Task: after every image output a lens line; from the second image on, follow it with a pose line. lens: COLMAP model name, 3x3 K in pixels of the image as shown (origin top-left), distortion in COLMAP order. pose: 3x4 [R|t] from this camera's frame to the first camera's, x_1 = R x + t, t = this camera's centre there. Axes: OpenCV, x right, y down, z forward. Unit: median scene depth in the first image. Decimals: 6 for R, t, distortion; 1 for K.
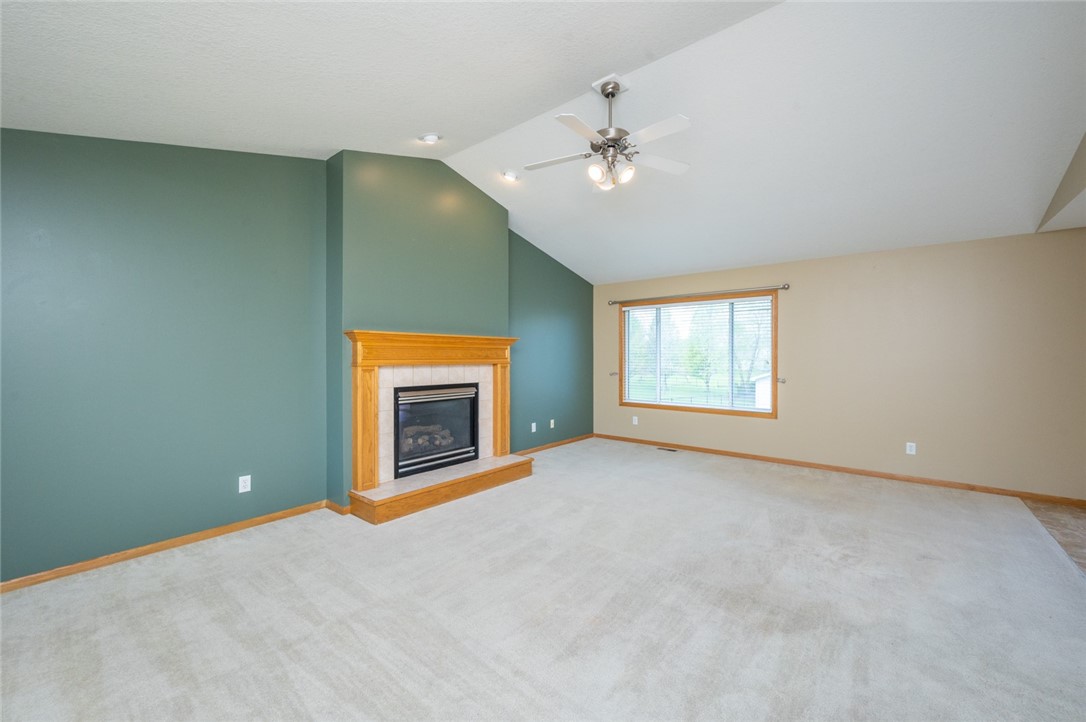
lens RADIAL K [[434.6, 0, 535.4], [0, 434.6, 356.8], [0, 0, 1]] dist [0.001242, -0.000024]
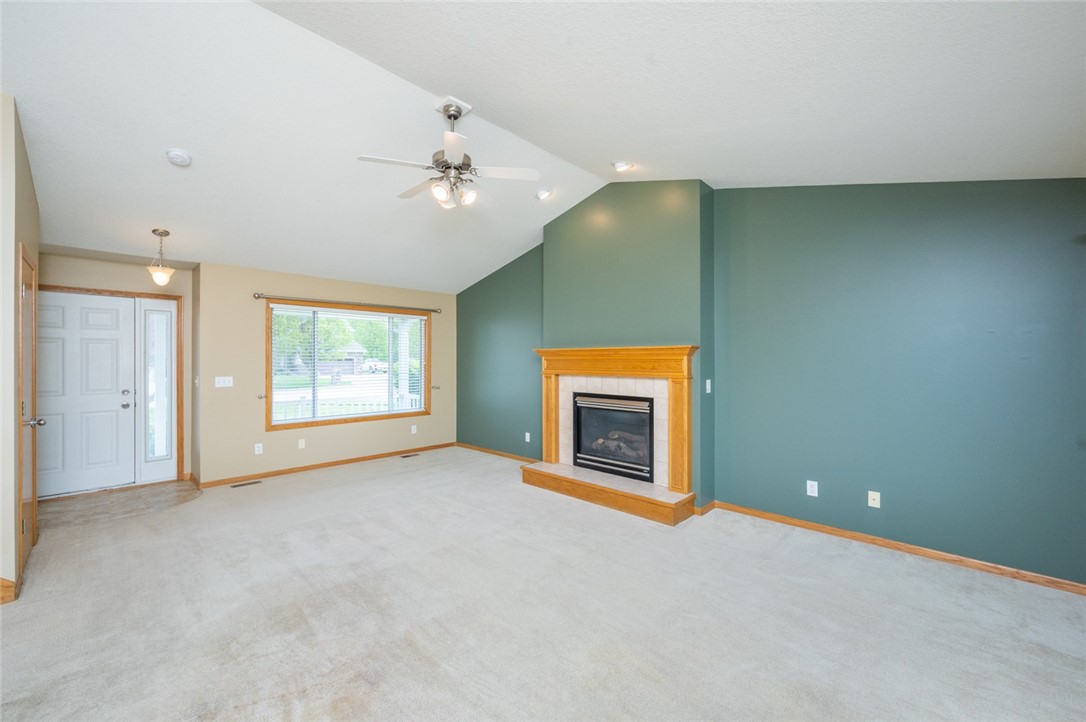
lens RADIAL K [[434.6, 0, 542.8], [0, 434.6, 357.8], [0, 0, 1]] dist [0.001242, -0.000024]
pose [[-0.062648, -0.007923, -0.998004, 0.842522], [-0.003903, 0.999963, -0.007693, -0.016424], [0.998028, 0.003414, -0.062677, 0.898016]]
